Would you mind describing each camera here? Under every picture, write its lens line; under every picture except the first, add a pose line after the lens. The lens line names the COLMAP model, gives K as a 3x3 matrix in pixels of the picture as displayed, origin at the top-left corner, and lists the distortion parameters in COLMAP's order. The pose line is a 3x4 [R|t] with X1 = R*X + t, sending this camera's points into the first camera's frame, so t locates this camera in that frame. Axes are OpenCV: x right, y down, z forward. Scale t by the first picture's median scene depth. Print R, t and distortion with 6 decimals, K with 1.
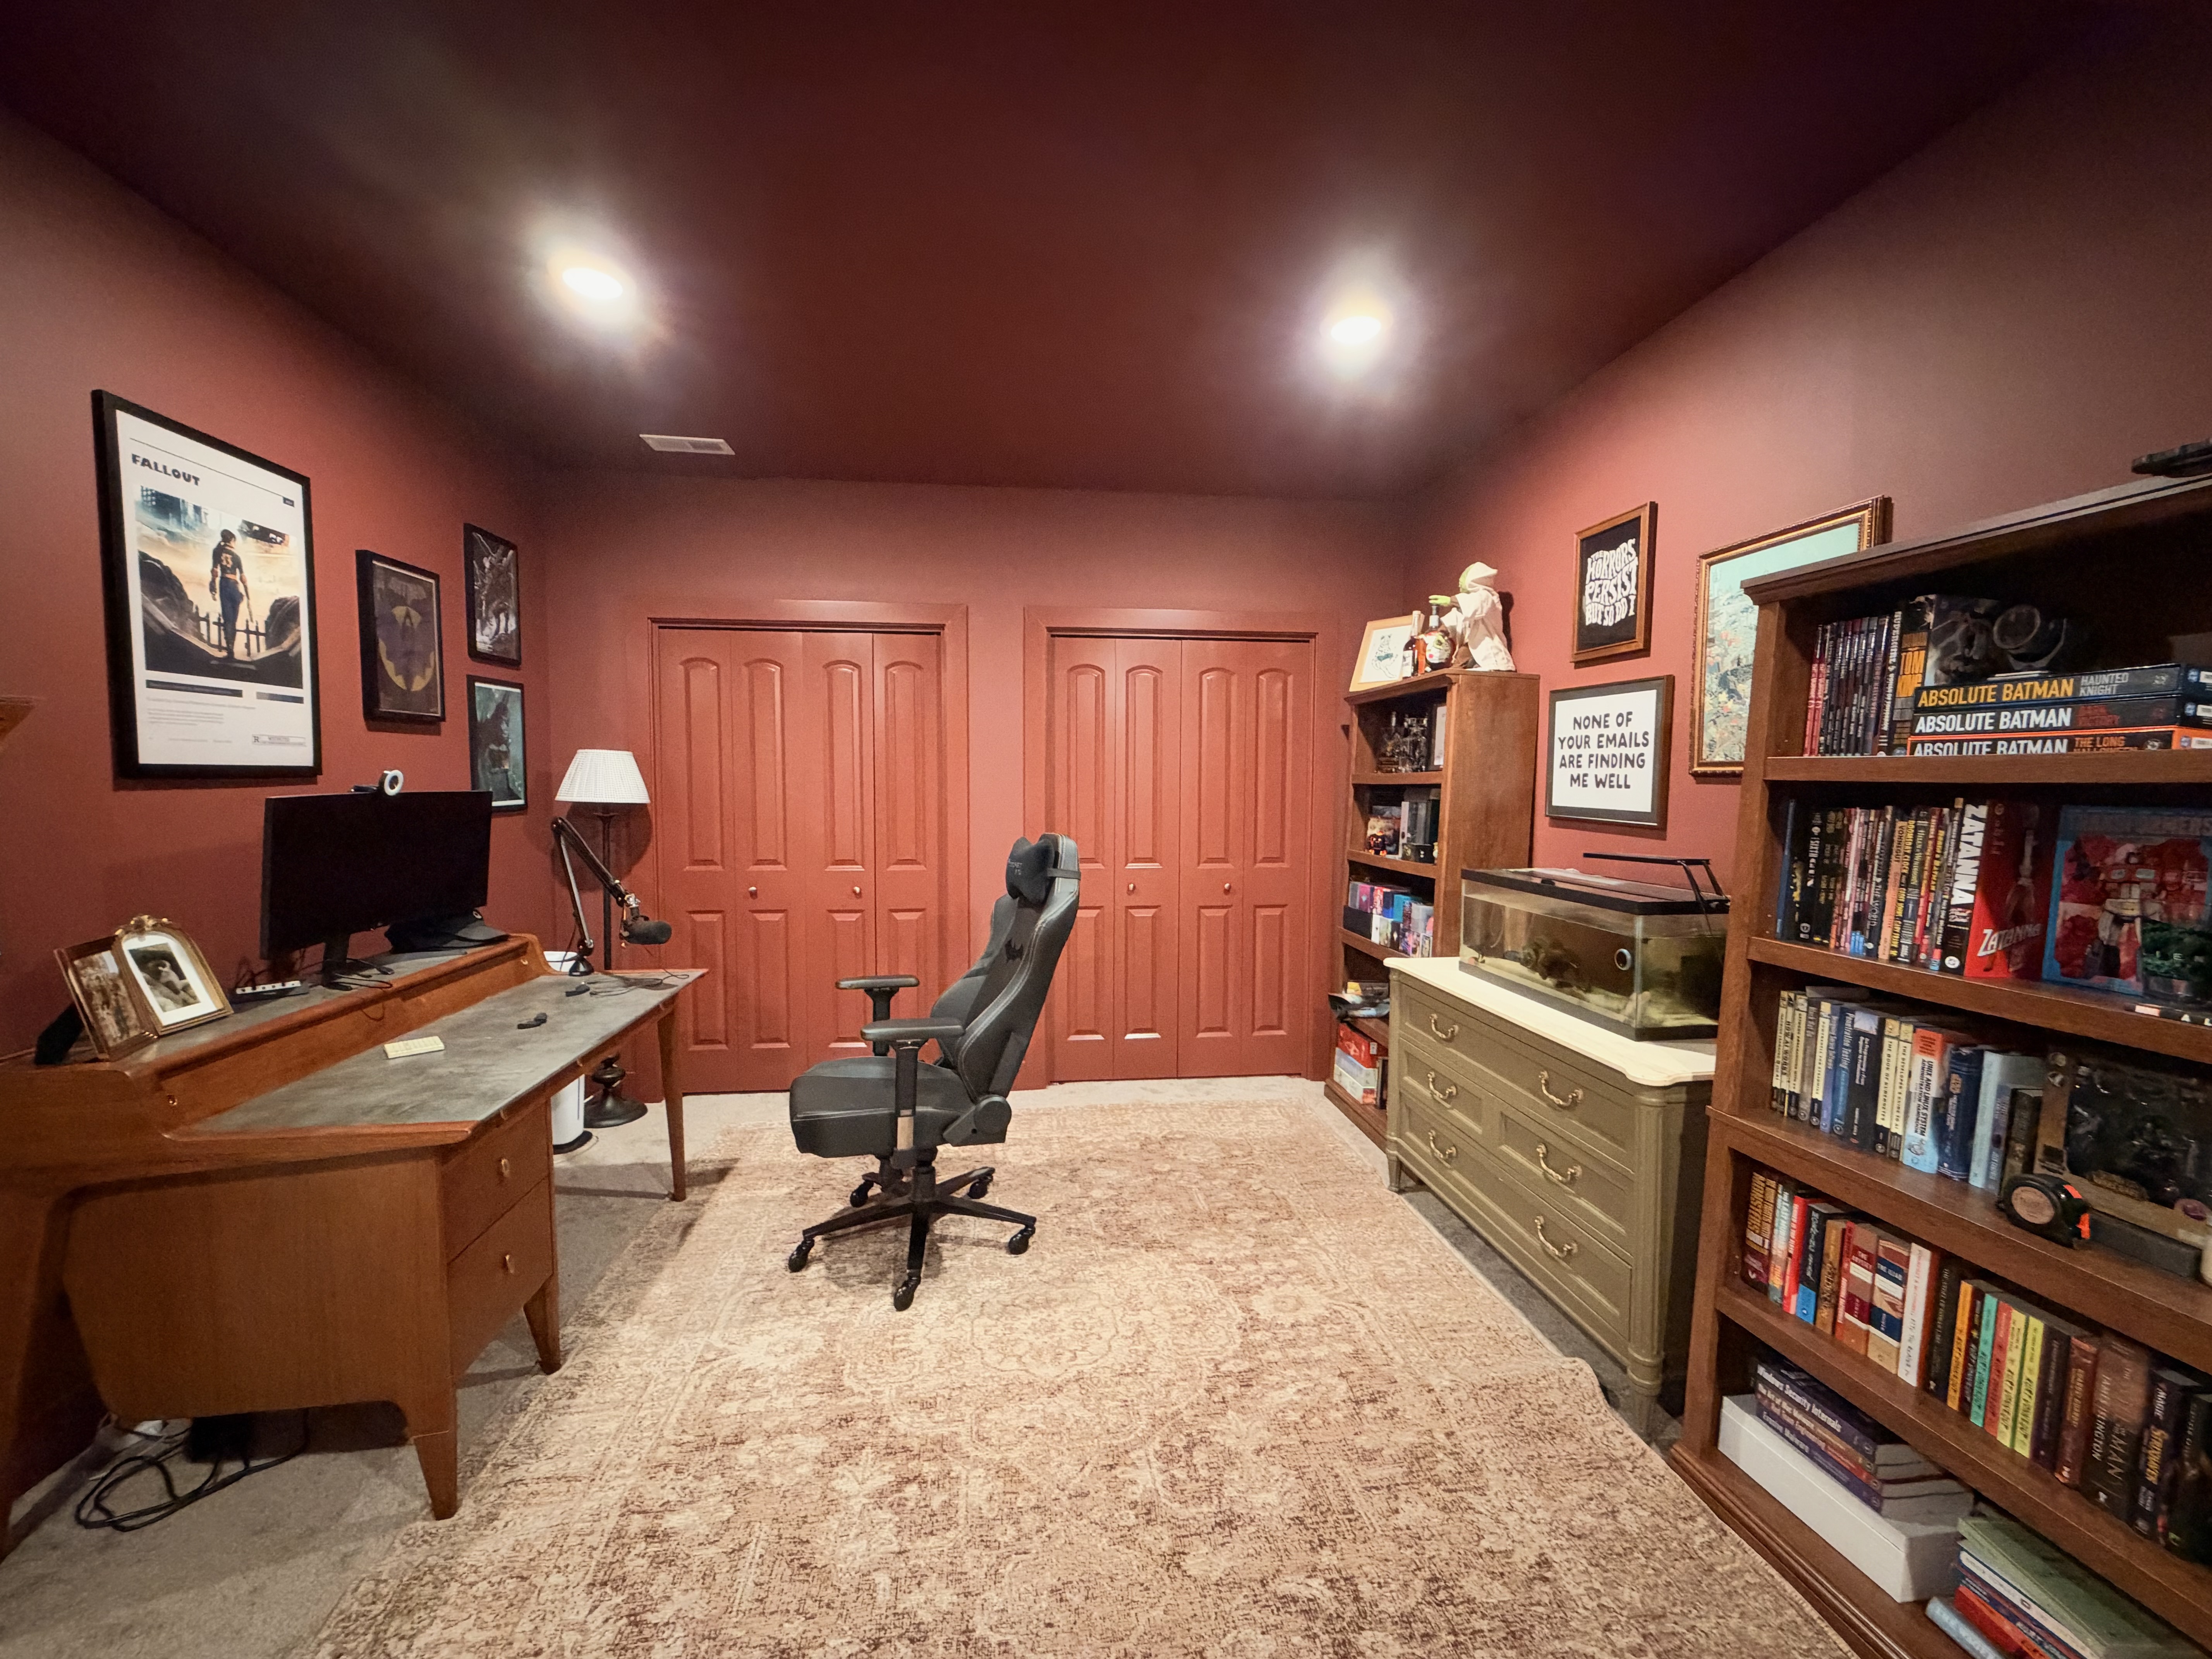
lens RADIAL K [[881.9, 0, 1106.0], [0, 881.9, 829.5], [0, 0, 1]] dist [-0.001327, 0.000494]
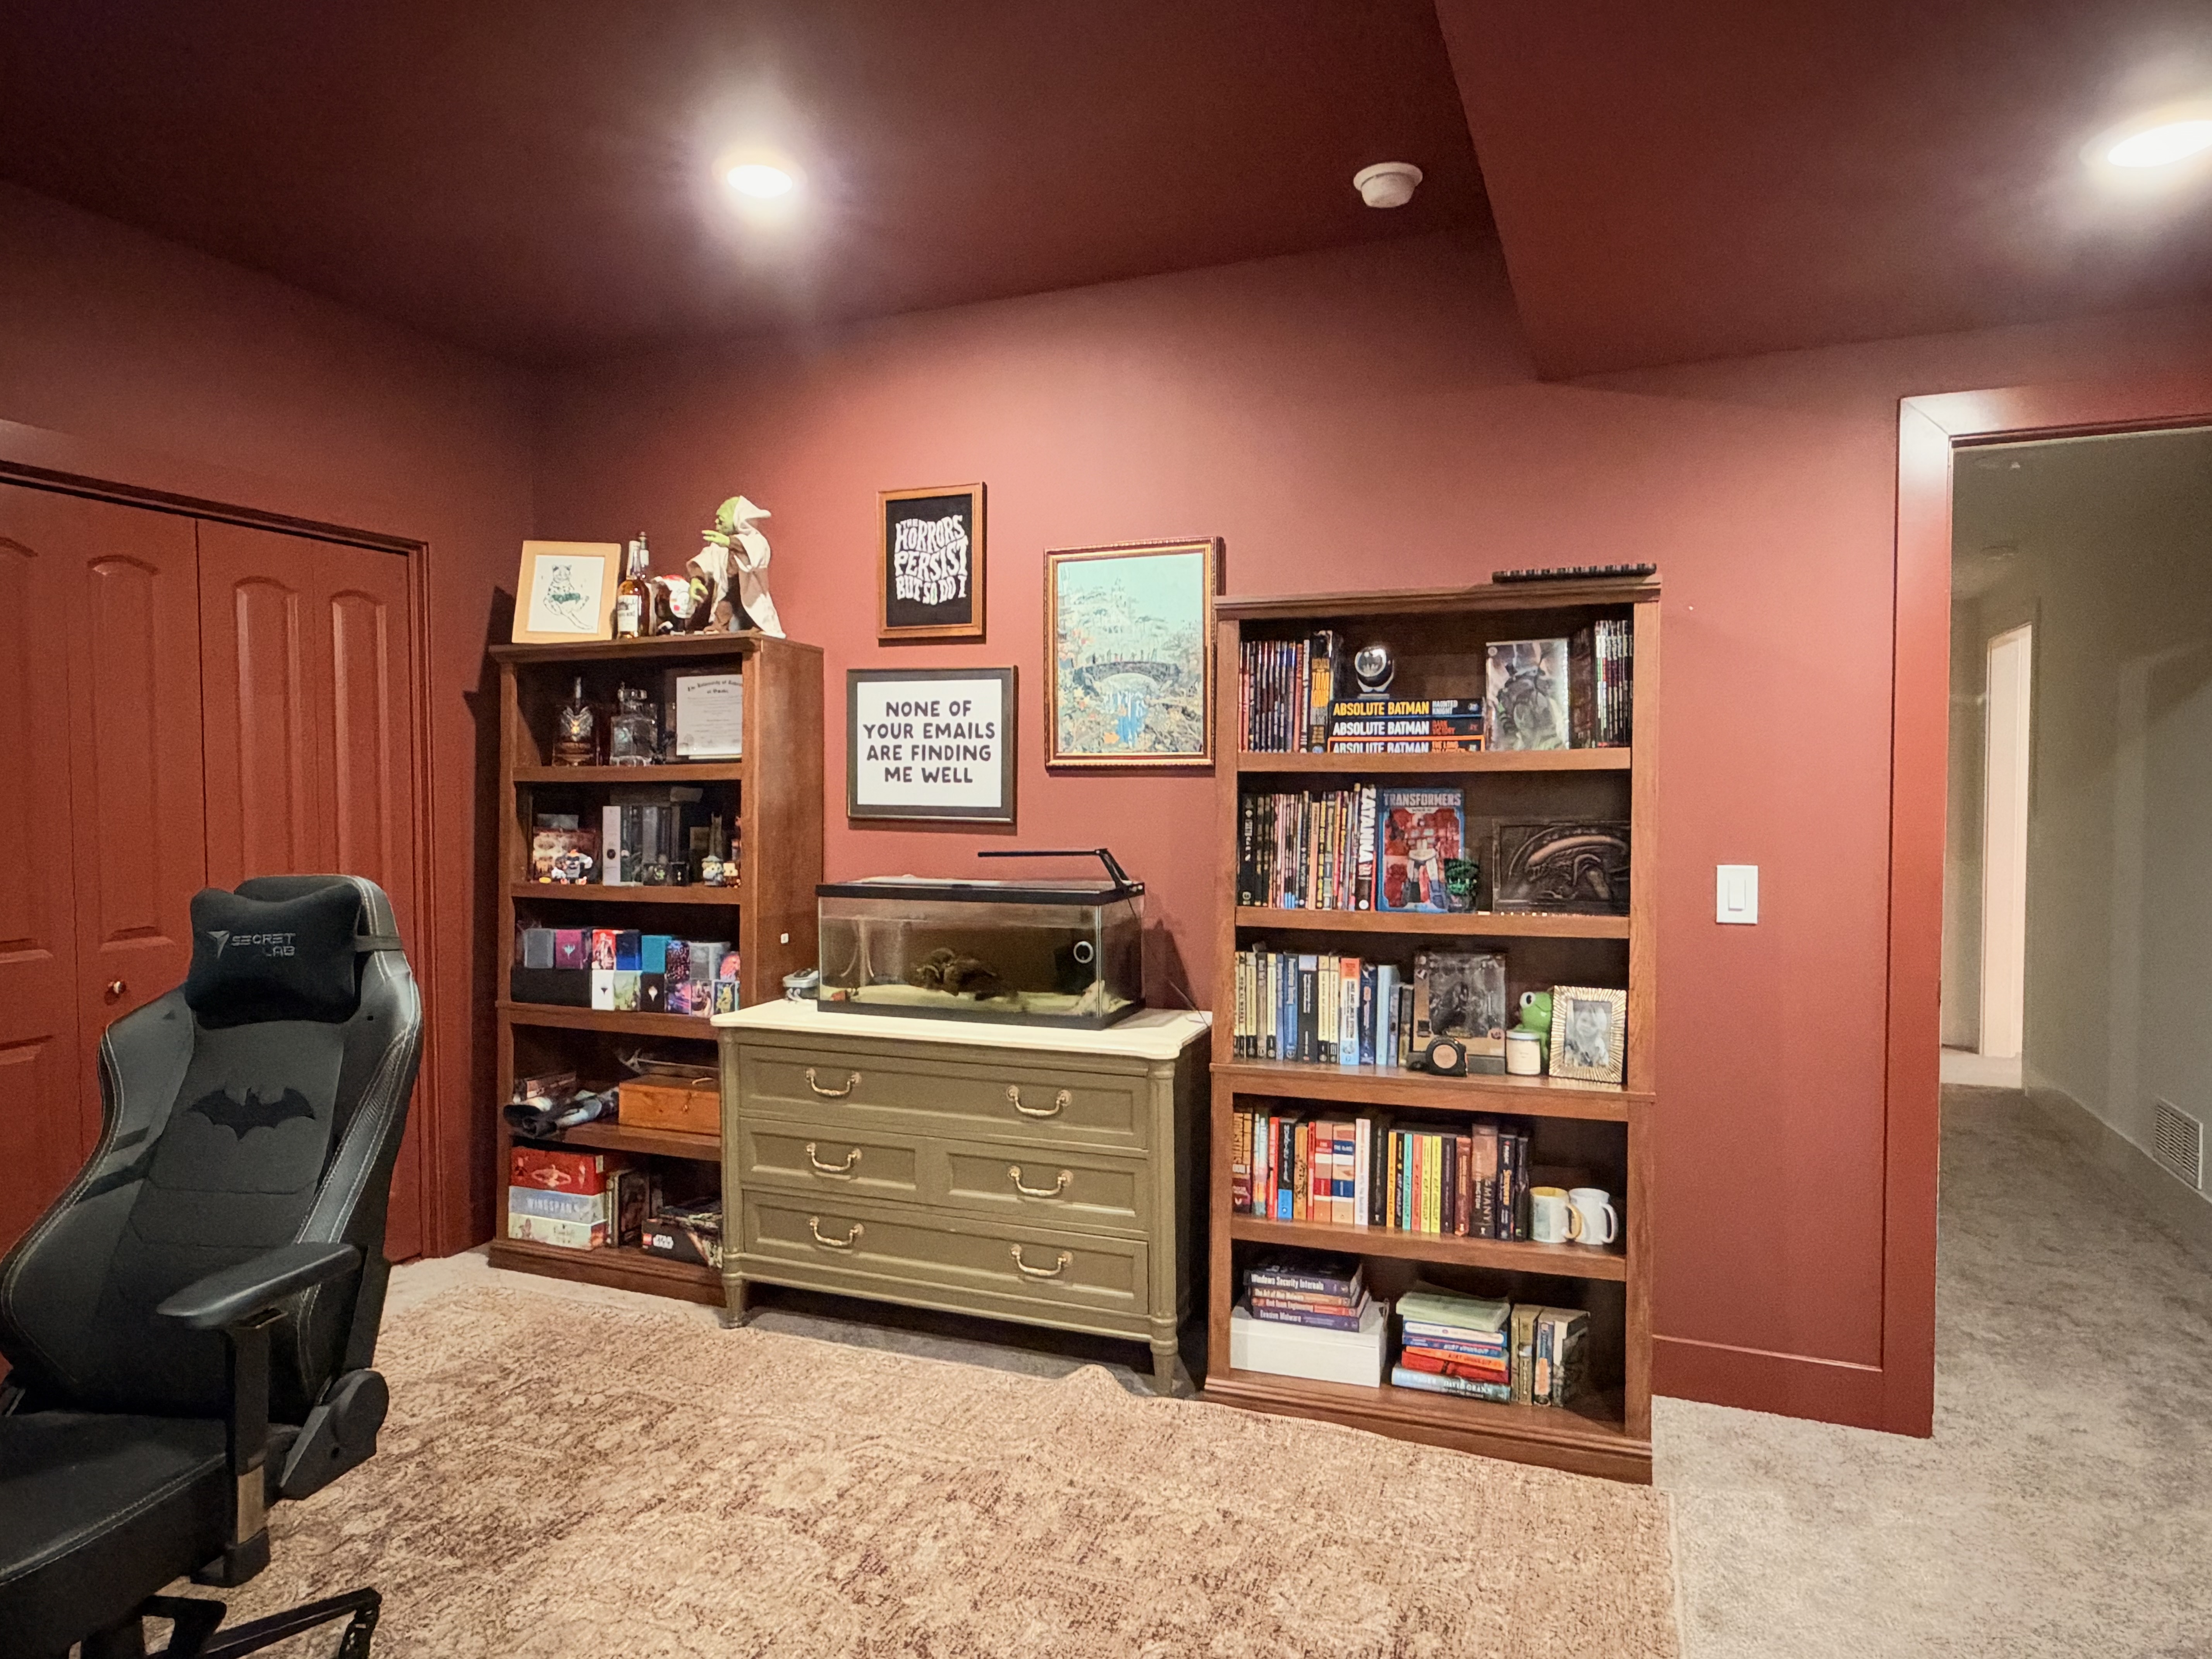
lens RADIAL K [[1323.1, 0, 1106.0], [0, 1323.1, 829.5], [0, 0, 1]] dist [-0.000718, 0.000669]
pose [[0.477517, -0.037877, 0.877806, -0.863303], [0.054621, 0.998418, 0.013368, -0.011824], [-0.876923, 0.041563, 0.478830, 0.311439]]
